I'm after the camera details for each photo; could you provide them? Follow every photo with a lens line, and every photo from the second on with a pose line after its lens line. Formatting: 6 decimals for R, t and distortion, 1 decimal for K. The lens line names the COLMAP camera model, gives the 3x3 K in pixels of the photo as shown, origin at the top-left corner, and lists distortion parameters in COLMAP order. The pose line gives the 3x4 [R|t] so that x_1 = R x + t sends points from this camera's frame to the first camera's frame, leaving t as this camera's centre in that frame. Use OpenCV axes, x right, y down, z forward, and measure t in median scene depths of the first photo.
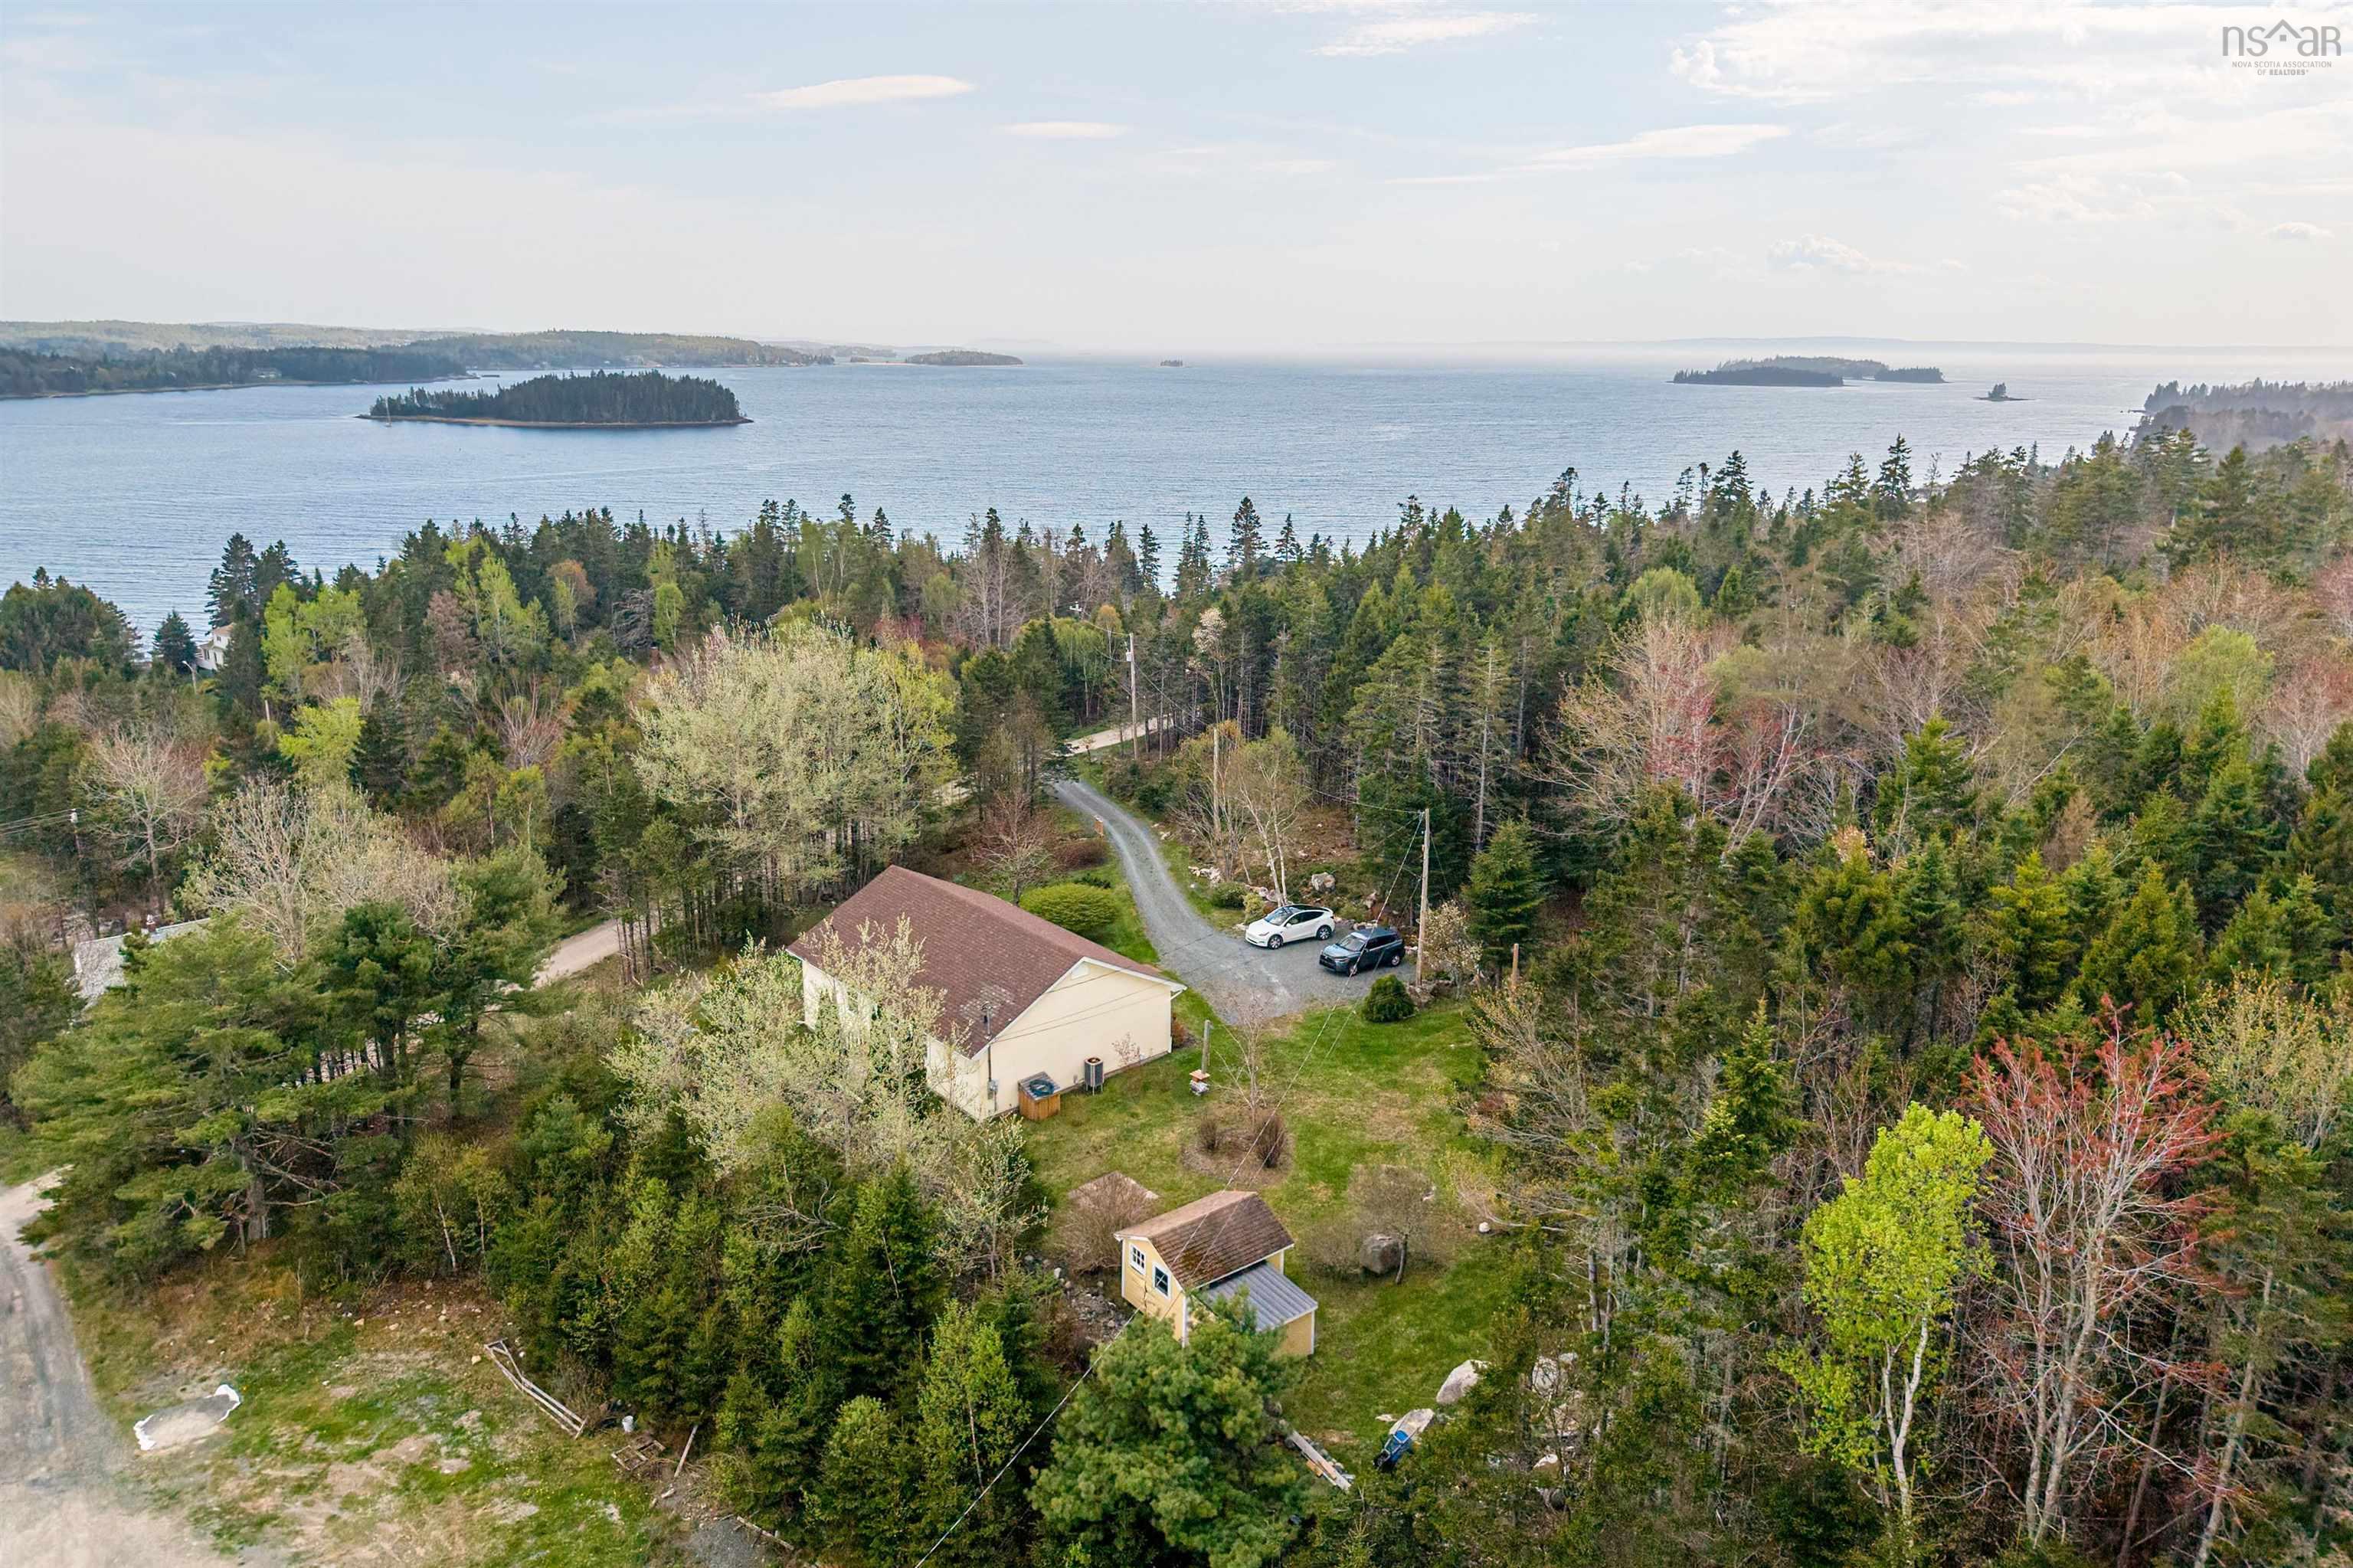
lens RADIAL K [[1585.4, 0, 1153.5], [0, 1585.4, 747.8], [0, 0, 1]] dist [0.058480, -0.052429]
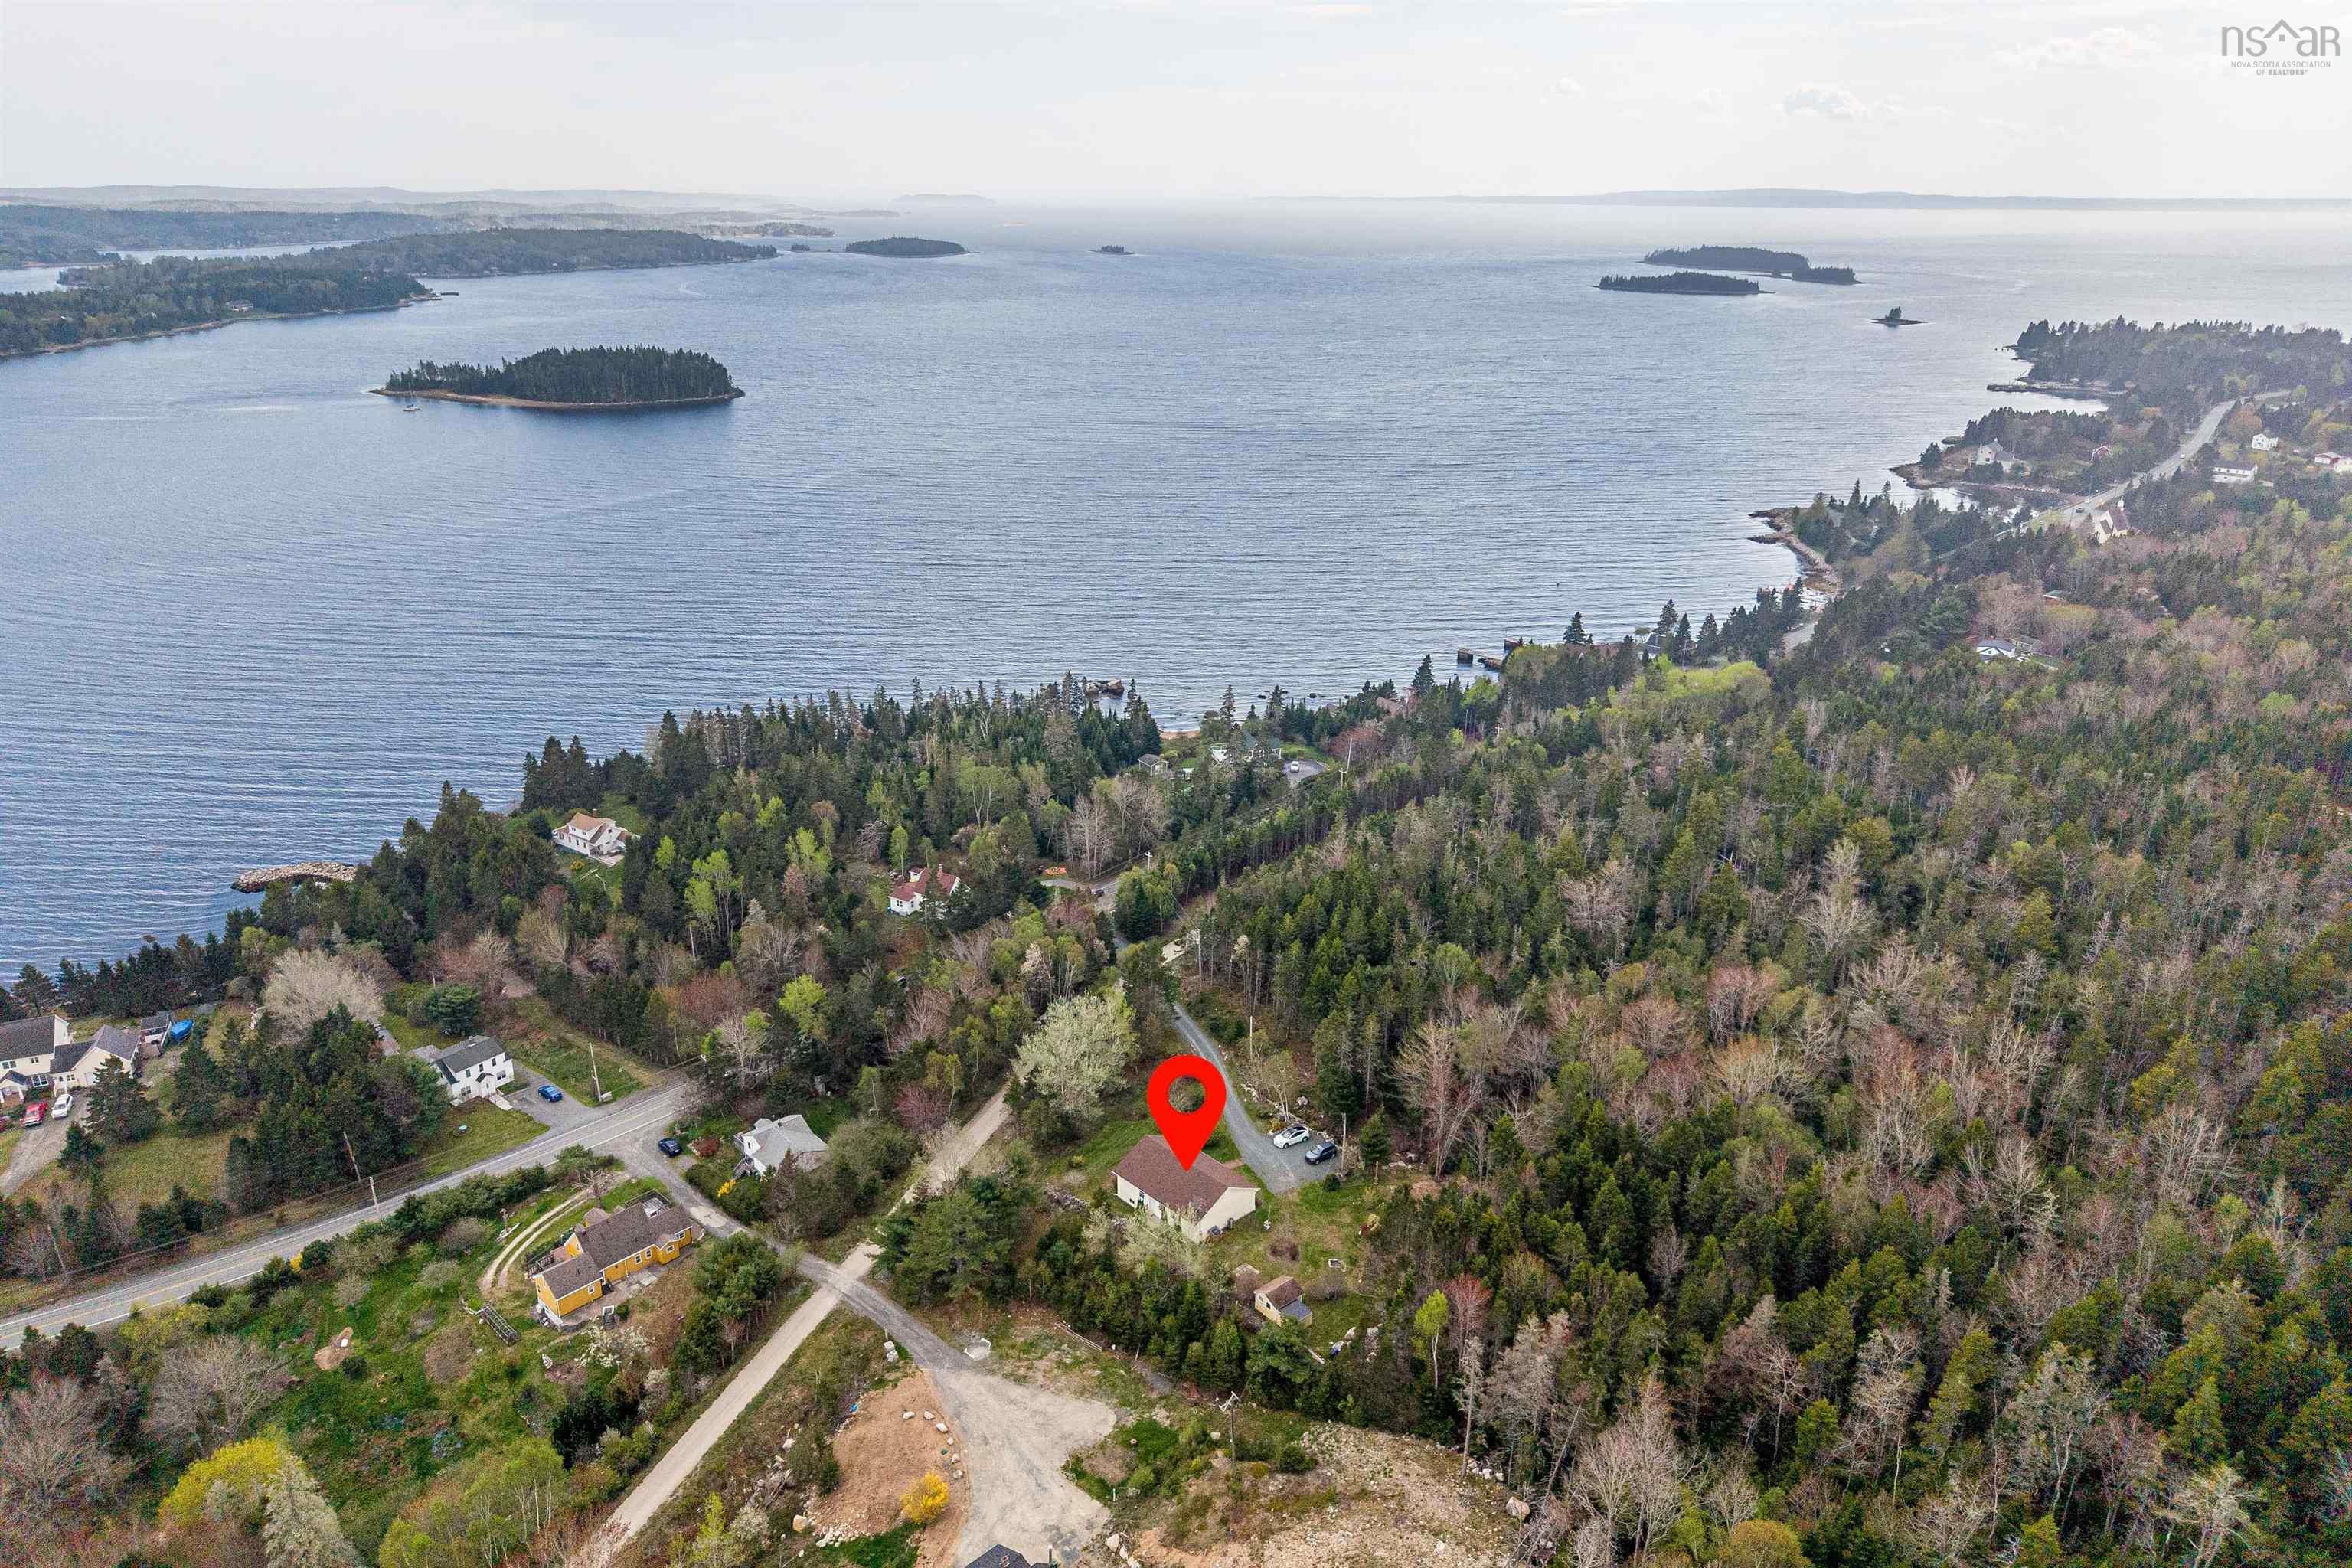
lens RADIAL K [[1584.7, 0, 1153.0], [0, 1584.7, 747.8], [0, 0, 1]] dist [0.058480, -0.052429]
pose [[0.999195, -0.018114, 0.035781, -0.326864], [0.014995, 0.996217, 0.085598, -1.111514], [-0.037196, -0.084993, 0.995687, -2.223248]]
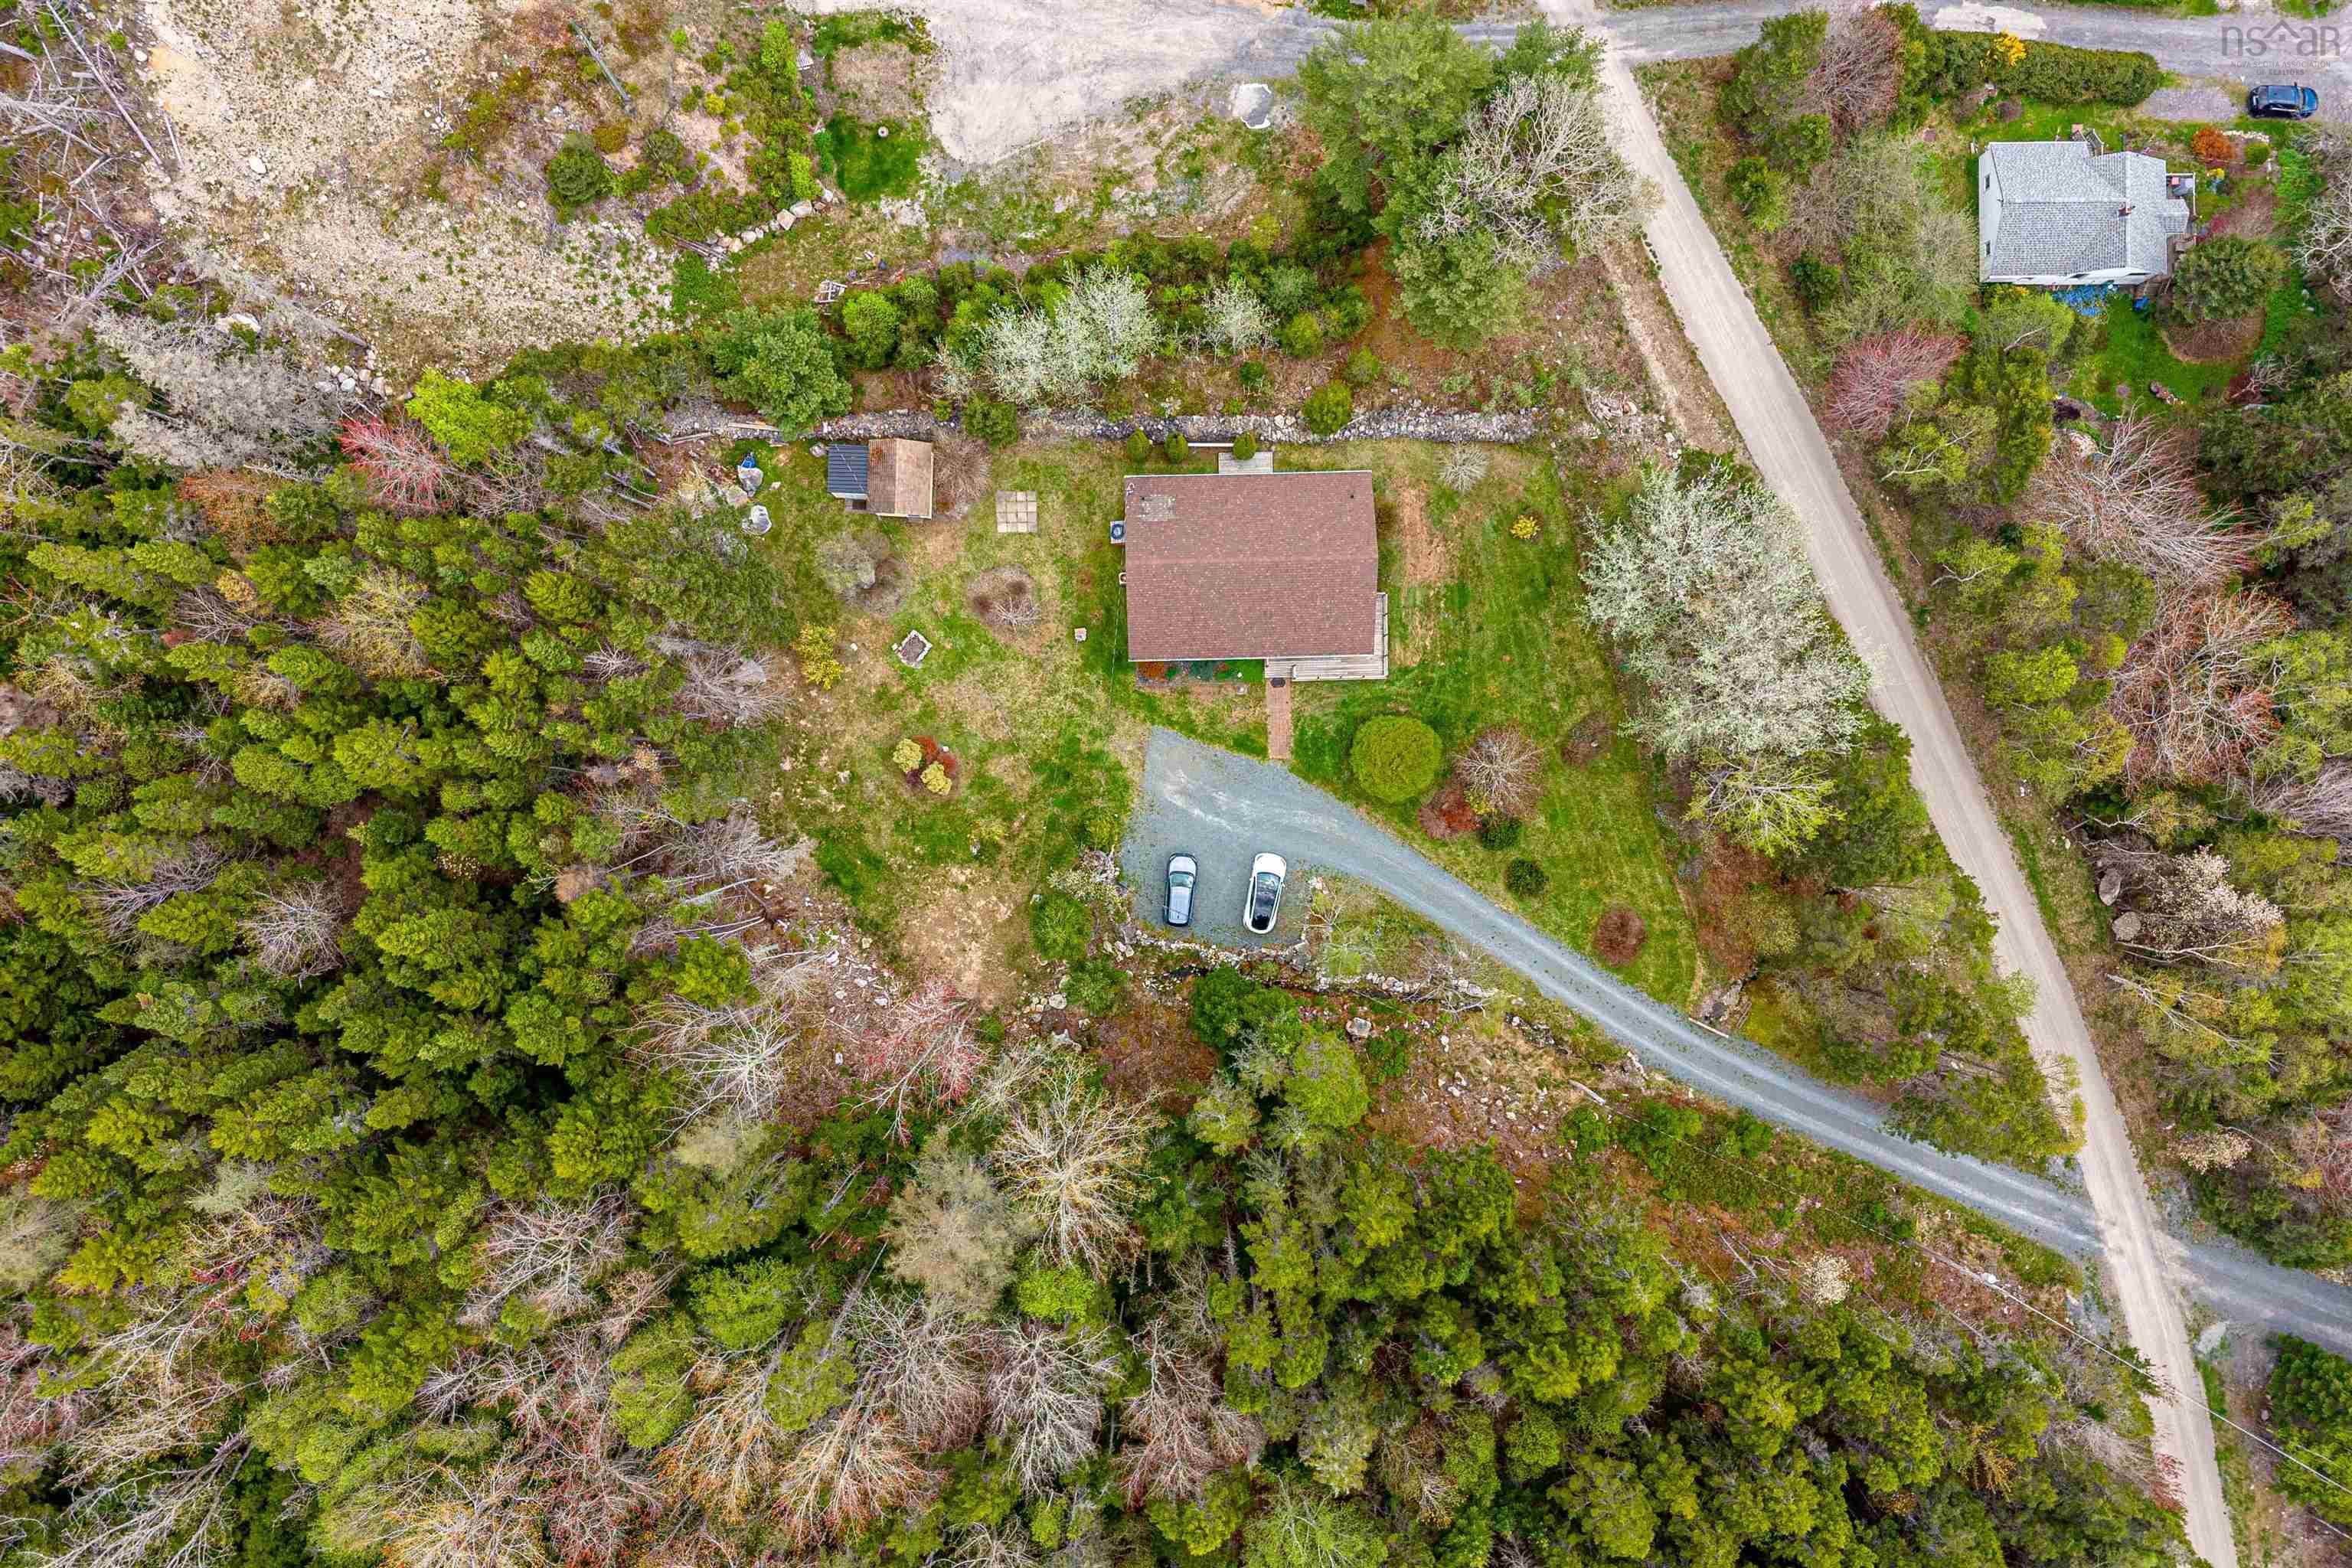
lens RADIAL K [[1584.7, 0, 1153.0], [0, 1584.7, 747.8], [0, 0, 1]] dist [0.058480, -0.052429]
pose [[-0.622833, 0.782021, -0.022849, 0.133765], [-0.203858, -0.134026, 0.969783, -1.540128], [0.755329, 0.608670, 0.242898, 0.901452]]
